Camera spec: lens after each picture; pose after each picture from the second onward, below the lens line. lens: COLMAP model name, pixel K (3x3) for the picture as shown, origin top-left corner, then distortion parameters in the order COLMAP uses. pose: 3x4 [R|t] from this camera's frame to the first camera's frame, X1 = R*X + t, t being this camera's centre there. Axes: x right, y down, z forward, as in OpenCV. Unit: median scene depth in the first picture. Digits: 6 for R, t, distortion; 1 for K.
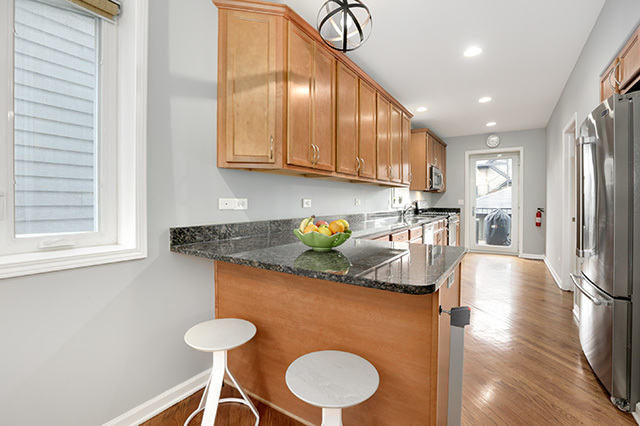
lens RADIAL K [[290.7, 0, 325.9], [0, 290.7, 201.9], [0, 0, 1]] dist [-0.000285, 0.000138]
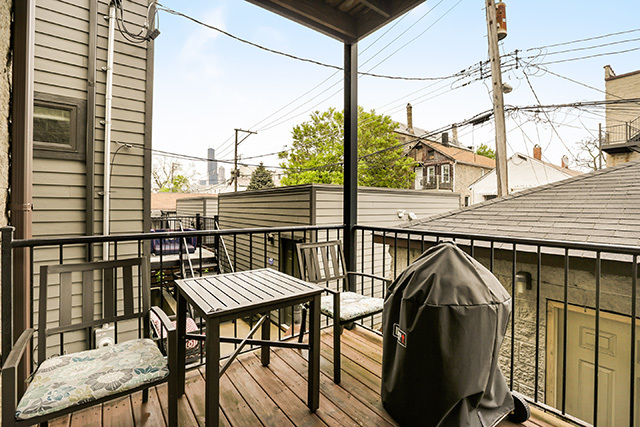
lens RADIAL K [[297.6, 0, 319.4], [0, 297.6, 208.2], [0, 0, 1]] dist [-0.021577, 0.001087]
pose [[0.936545, -0.001115, -0.350544, 0.597959], [0.000430, 0.999998, -0.002030, -0.001801], [0.350546, 0.001751, 0.936544, 0.788156]]
